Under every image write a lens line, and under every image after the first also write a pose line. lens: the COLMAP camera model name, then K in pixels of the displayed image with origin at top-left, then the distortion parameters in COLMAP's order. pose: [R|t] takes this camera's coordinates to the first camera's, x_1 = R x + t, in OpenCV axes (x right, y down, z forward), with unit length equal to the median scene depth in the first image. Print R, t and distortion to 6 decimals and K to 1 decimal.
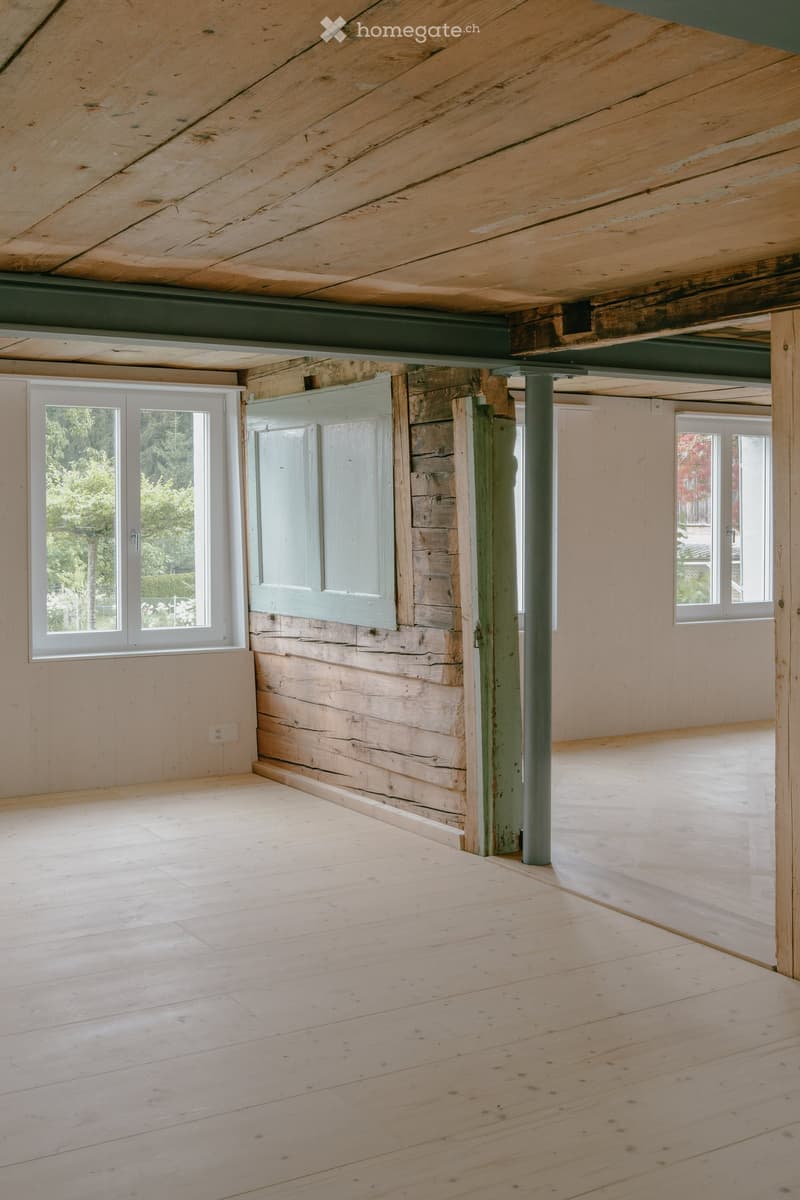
lens RADIAL K [[1343.1, 0, 400.0], [0, 1343.1, 600.0], [0, 0, 1]] dist [-0.017779, -0.000204]
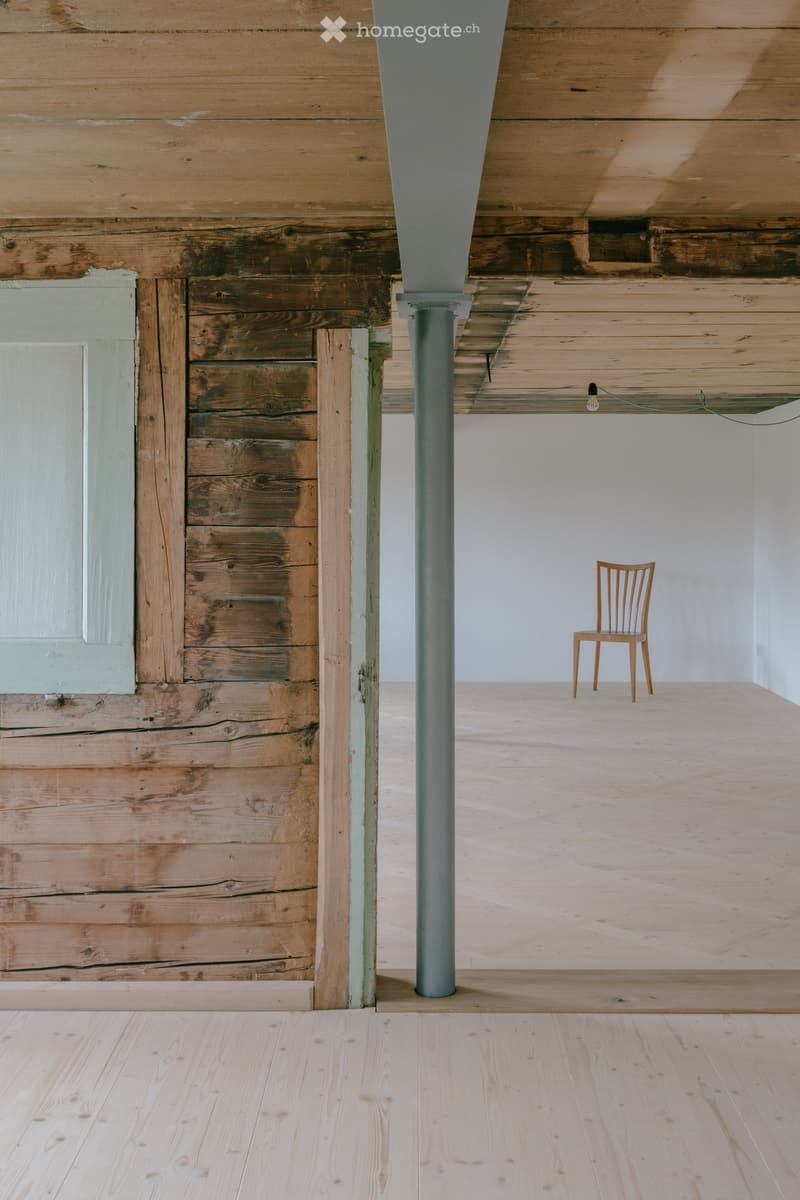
lens RADIAL K [[1343.1, 0, 400.0], [0, 1343.1, 600.0], [0, 0, 1]] dist [-0.017779, -0.000204]
pose [[0.528637, -0.045370, 0.847635, -0.477582], [0.054502, 0.998324, 0.019444, -0.026507], [-0.847097, 0.035919, 0.530224, 0.592697]]
